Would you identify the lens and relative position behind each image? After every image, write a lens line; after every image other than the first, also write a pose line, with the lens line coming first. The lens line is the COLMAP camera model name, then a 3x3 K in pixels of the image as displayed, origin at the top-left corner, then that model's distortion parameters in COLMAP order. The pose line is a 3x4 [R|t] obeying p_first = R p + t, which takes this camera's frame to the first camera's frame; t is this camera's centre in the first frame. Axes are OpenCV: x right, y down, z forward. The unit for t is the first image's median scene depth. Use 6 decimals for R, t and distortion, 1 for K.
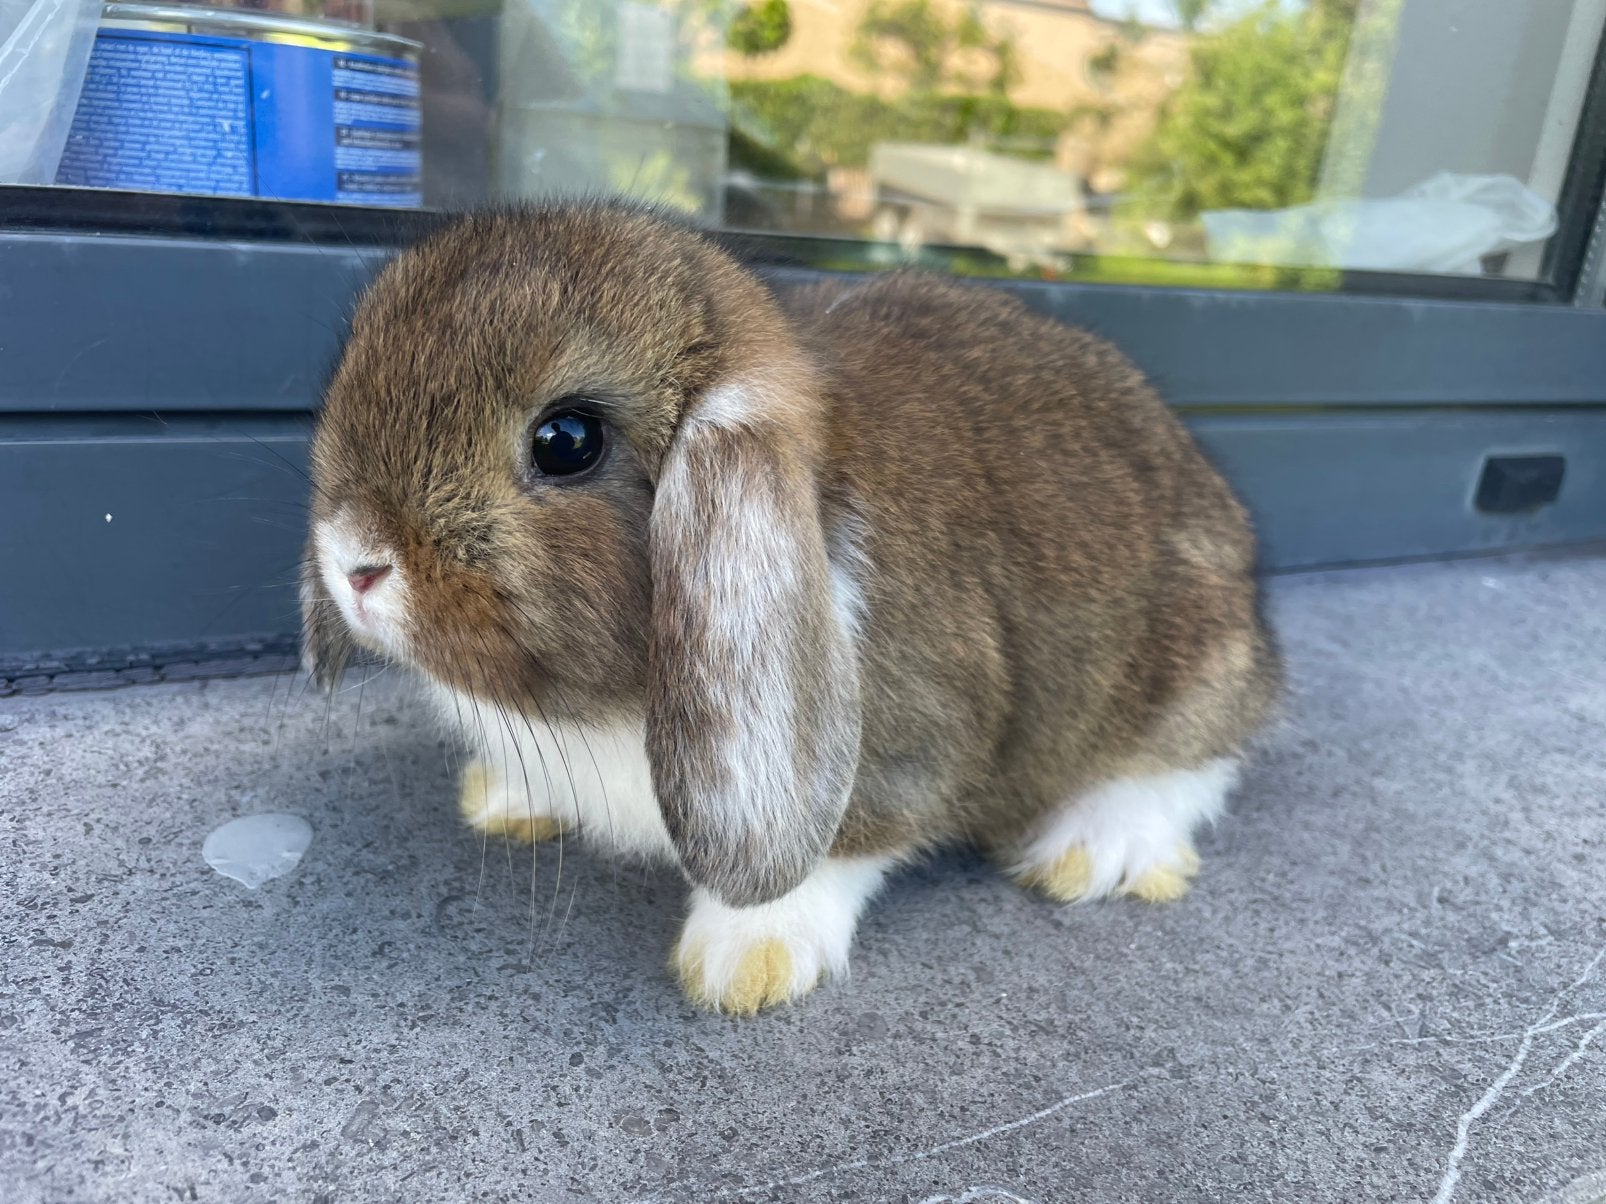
lens RADIAL K [[1262.1, 0, 824.6], [0, 1262.1, 581.8], [0, 0, 1]] dist [0.053156, -0.099402]
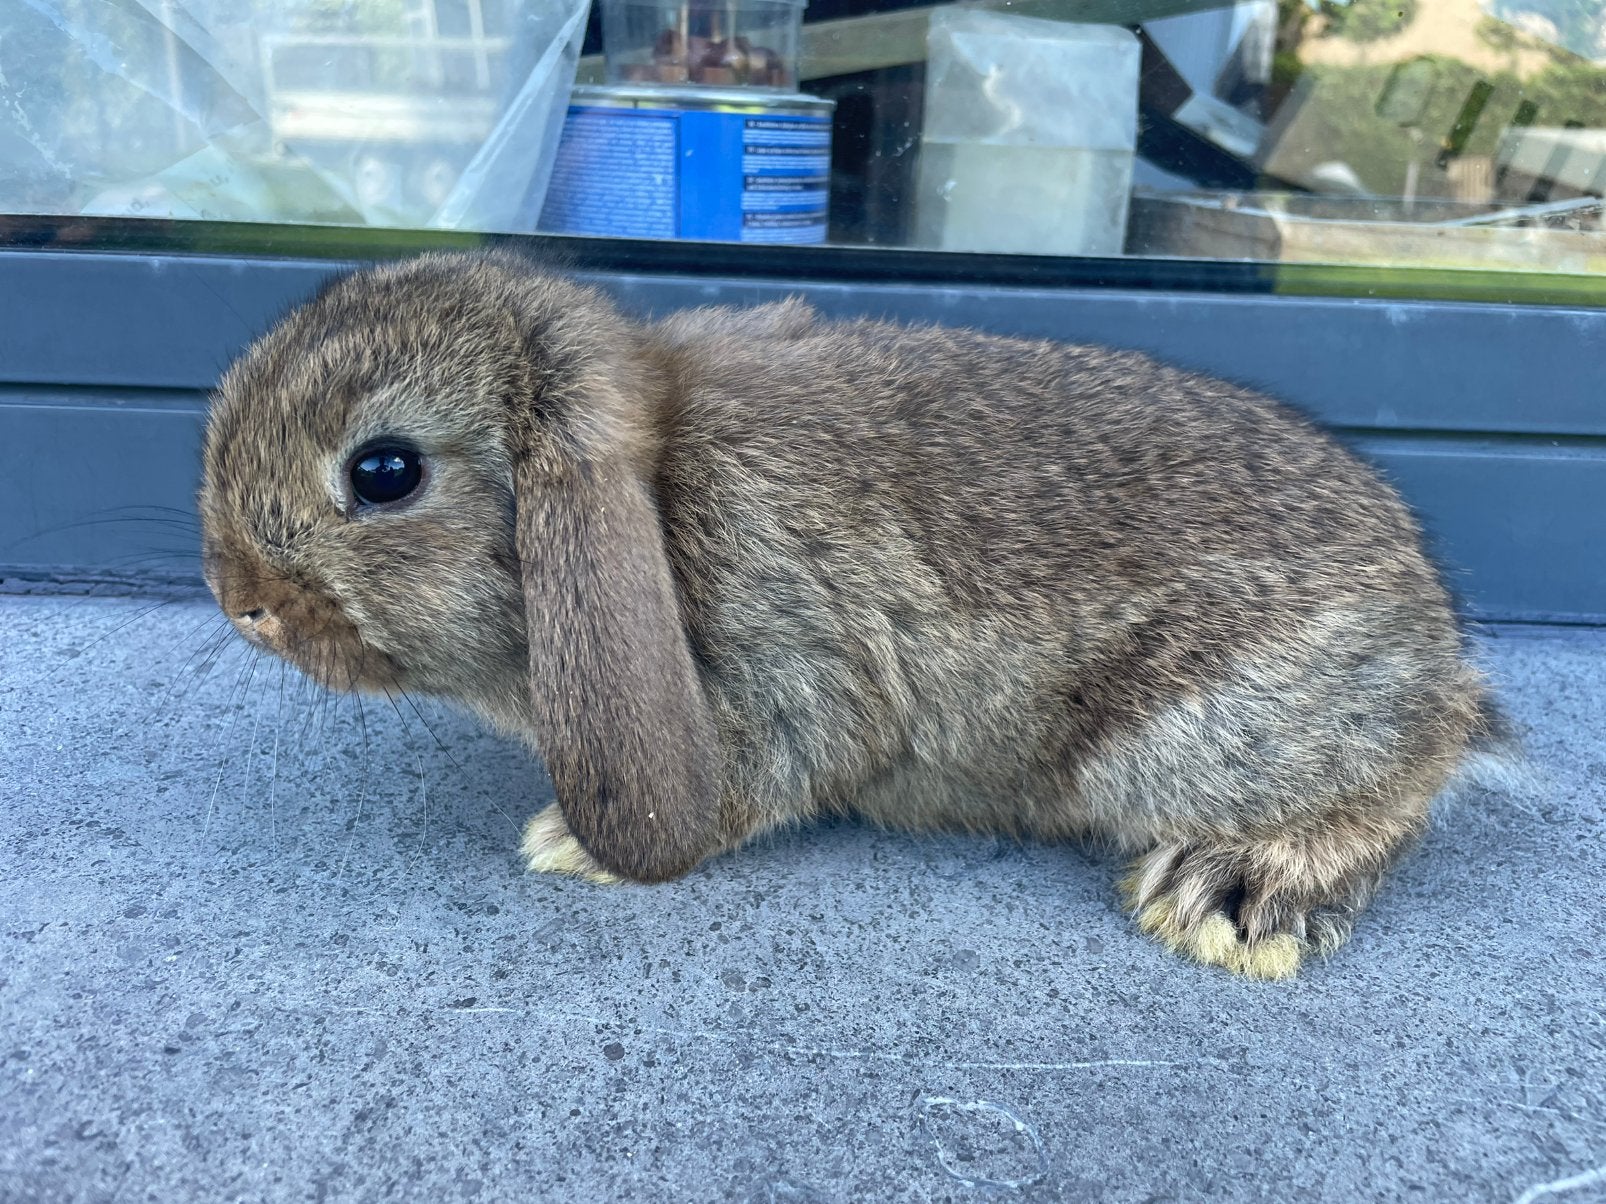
lens RADIAL K [[1262.1, 0, 831.7], [0, 1262.1, 560.8], [0, 0, 1]] dist [0.053156, -0.099402]
pose [[0.906532, 0.088851, -0.412680, 0.384245], [-0.095377, 0.995430, 0.004804, -0.003502], [0.411220, 0.035005, 0.910864, -0.110814]]
